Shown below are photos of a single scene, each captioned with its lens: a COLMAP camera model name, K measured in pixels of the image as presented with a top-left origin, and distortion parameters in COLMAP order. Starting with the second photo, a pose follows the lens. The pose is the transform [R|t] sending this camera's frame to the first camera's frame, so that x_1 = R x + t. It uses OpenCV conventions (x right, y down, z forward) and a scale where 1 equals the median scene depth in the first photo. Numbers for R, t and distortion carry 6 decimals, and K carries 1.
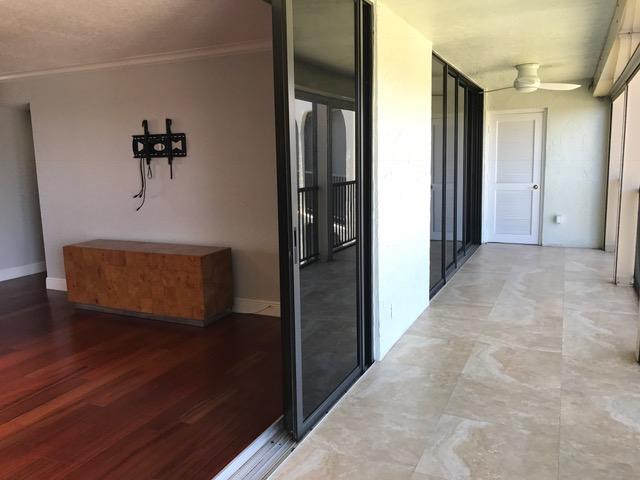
lens RADIAL K [[532.0, 0, 319.6], [0, 532.0, 239.8], [0, 0, 1]] dist [-0.042095, -0.003343]
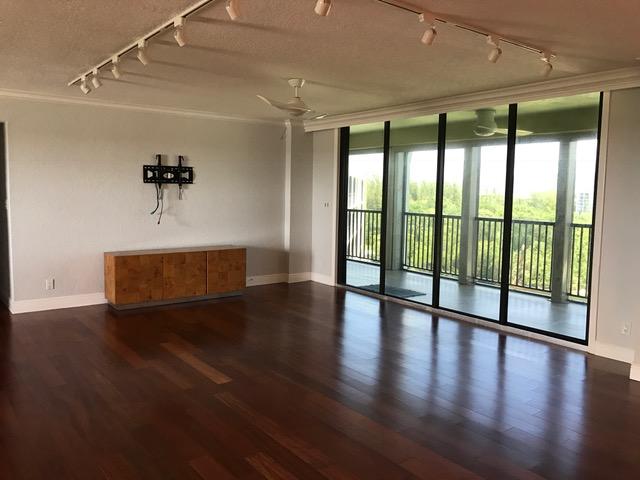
lens RADIAL K [[532.0, 0, 321.9], [0, 532.0, 237.5], [0, 0, 1]] dist [-0.042095, -0.003343]
pose [[0.458333, -0.057768, 0.886901, -1.337013], [0.111699, 0.993717, 0.007002, 0.013027], [-0.881734, 0.095856, 0.461906, 0.061818]]
